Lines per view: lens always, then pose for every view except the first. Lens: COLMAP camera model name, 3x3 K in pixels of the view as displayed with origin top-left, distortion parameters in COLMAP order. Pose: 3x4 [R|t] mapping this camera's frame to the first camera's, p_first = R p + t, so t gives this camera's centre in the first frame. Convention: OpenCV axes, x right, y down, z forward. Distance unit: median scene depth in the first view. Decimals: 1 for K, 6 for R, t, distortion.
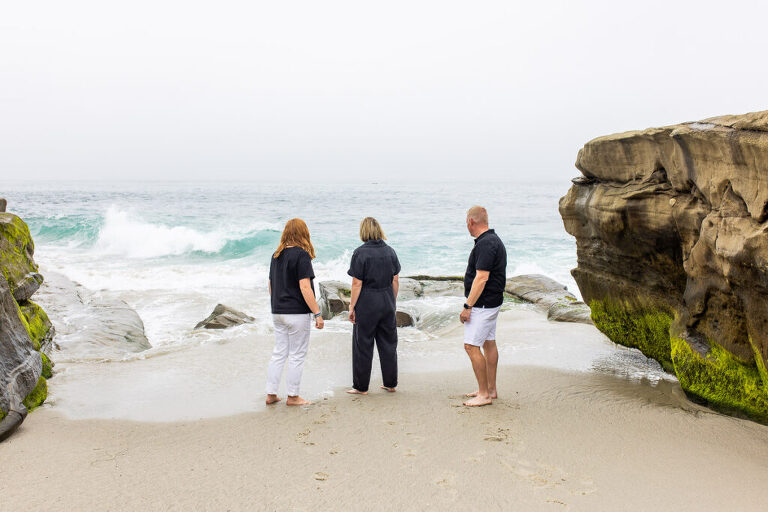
lens RADIAL K [[1230.9, 0, 389.5], [0, 1230.9, 255.2], [0, 0, 1]] dist [0.042858, 0.000000]
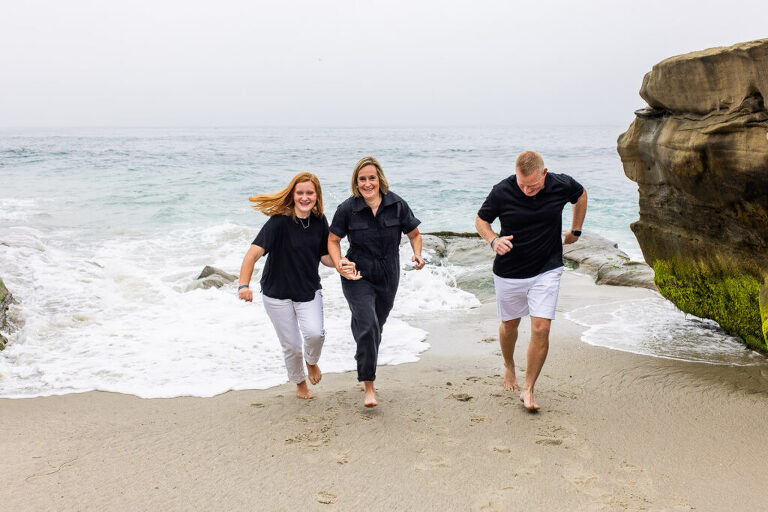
lens RADIAL K [[1230.9, 0, 383.9], [0, 1230.9, 259.4], [0, 0, 1]] dist [0.042858, 0.000000]
pose [[0.999934, -0.004824, -0.010421, -0.008882], [0.005225, 0.999234, 0.038771, 0.003256], [0.010226, -0.038823, 0.999194, 0.192332]]
